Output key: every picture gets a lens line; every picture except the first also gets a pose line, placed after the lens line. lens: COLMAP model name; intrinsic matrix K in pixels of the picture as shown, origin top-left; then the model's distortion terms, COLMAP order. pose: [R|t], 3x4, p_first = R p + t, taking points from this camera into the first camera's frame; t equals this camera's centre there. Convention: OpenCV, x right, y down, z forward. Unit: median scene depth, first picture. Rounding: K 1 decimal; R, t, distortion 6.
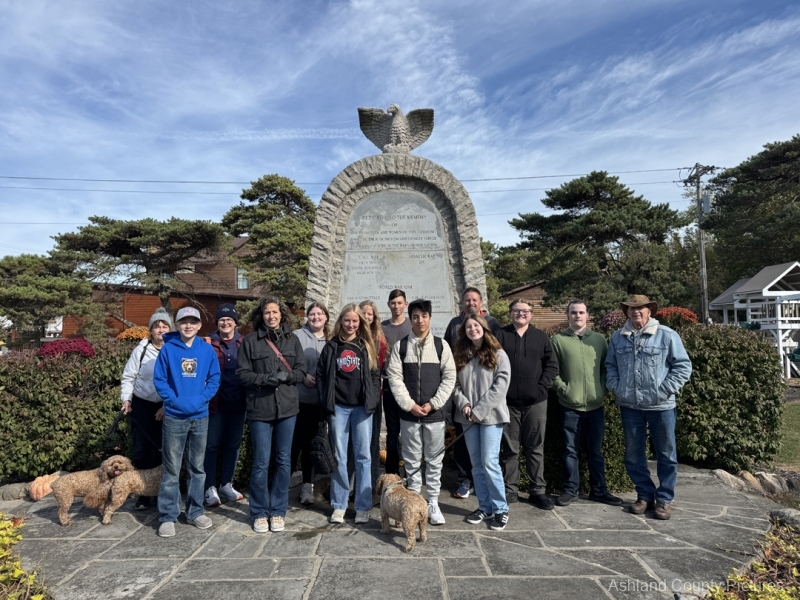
lens RADIAL K [[523.9, 0, 400.0], [0, 523.9, 300.0], [0, 0, 1]] dist [0.033699, -0.045855]
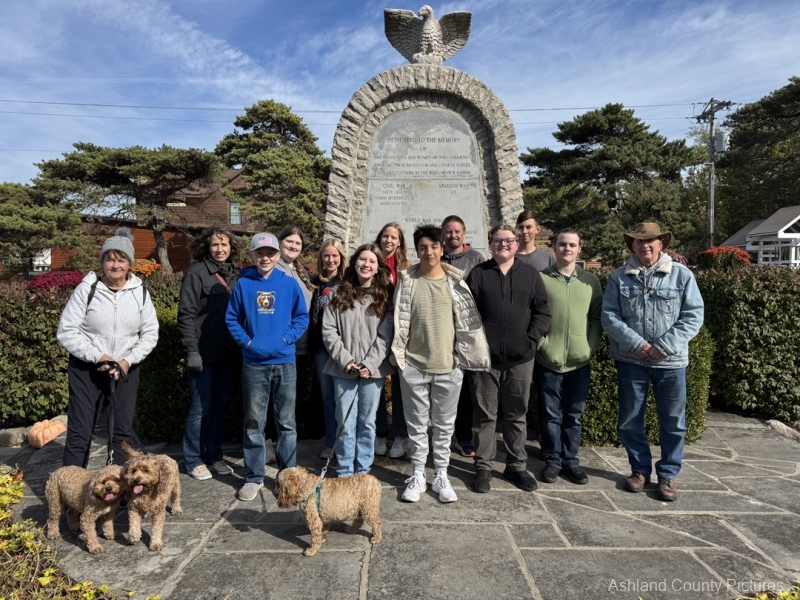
lens RADIAL K [[523.9, 0, 400.0], [0, 523.9, 300.0], [0, 0, 1]] dist [0.033699, -0.045855]
pose [[0.999804, 0.012228, 0.015574, -0.060866], [-0.013944, 0.993234, 0.115288, 0.009330], [-0.014059, -0.115483, 0.993210, 0.087431]]
